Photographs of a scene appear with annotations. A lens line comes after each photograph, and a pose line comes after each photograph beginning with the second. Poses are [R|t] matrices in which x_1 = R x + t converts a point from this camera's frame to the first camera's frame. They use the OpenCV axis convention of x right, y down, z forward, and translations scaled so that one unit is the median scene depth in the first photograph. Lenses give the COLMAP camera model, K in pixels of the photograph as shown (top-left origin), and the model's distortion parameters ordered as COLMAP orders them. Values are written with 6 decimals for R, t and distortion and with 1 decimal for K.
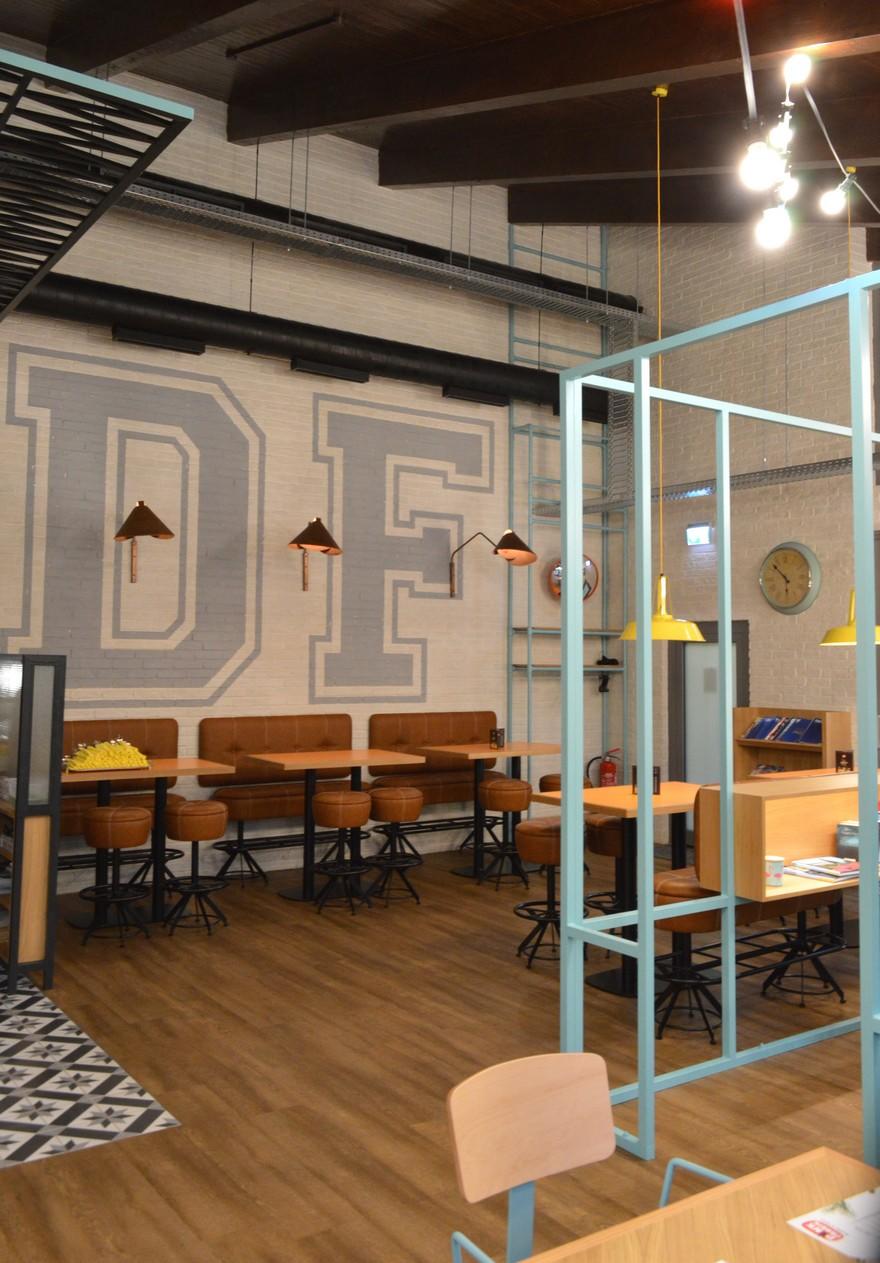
lens RADIAL K [[1088.0, 0, 437.7], [0, 1088.0, 629.0], [0, 0, 1]] dist [-0.004881, -0.002728]
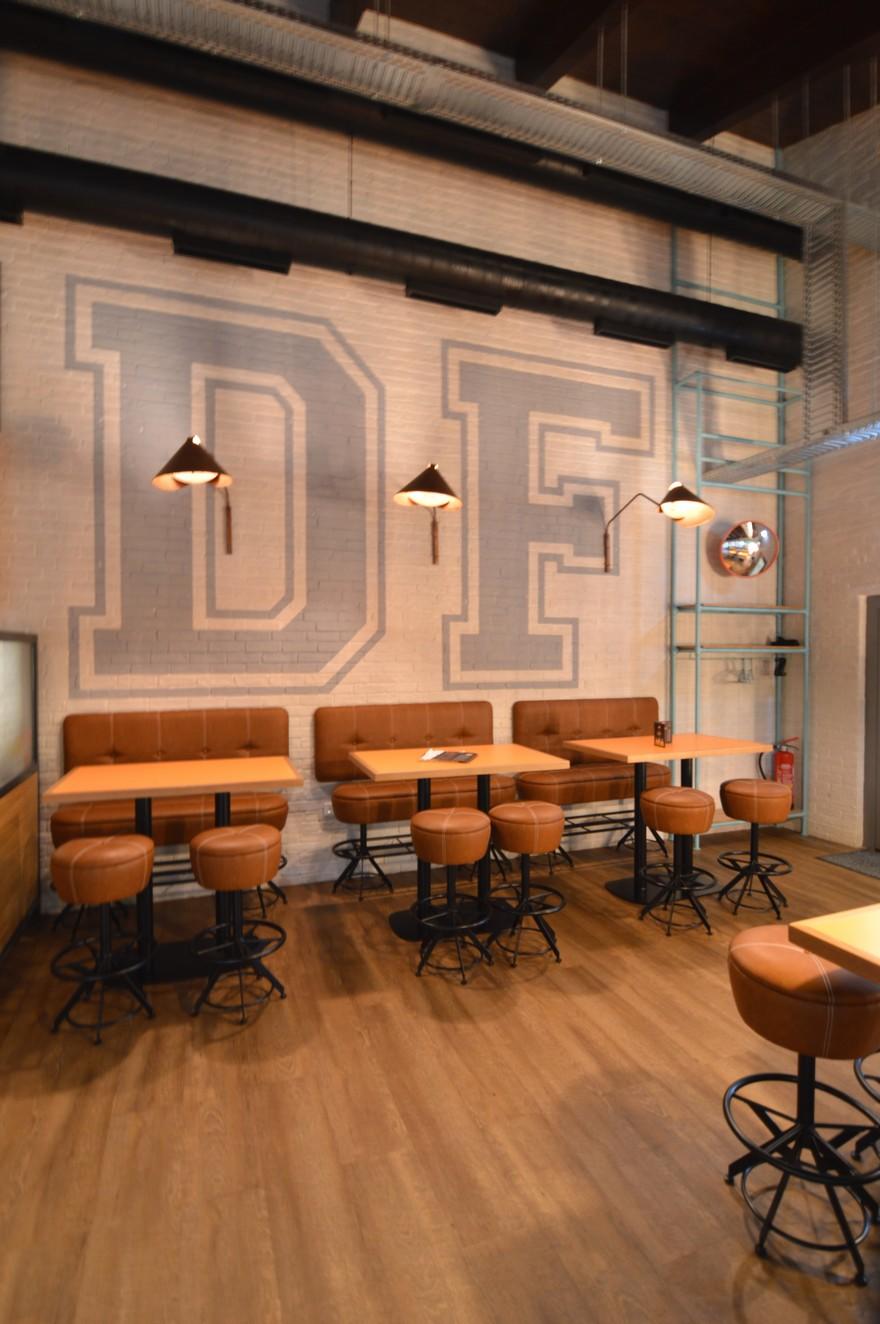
lens RADIAL K [[638.1, 0, 430.2], [0, 638.1, 669.1], [0, 0, 1]] dist [-0.004698, -0.000847]
pose [[0.963885, -0.006322, -0.266243, 0.012922], [0.018770, 0.998845, 0.044237, 0.027098], [0.265656, -0.047636, 0.962890, 0.482734]]
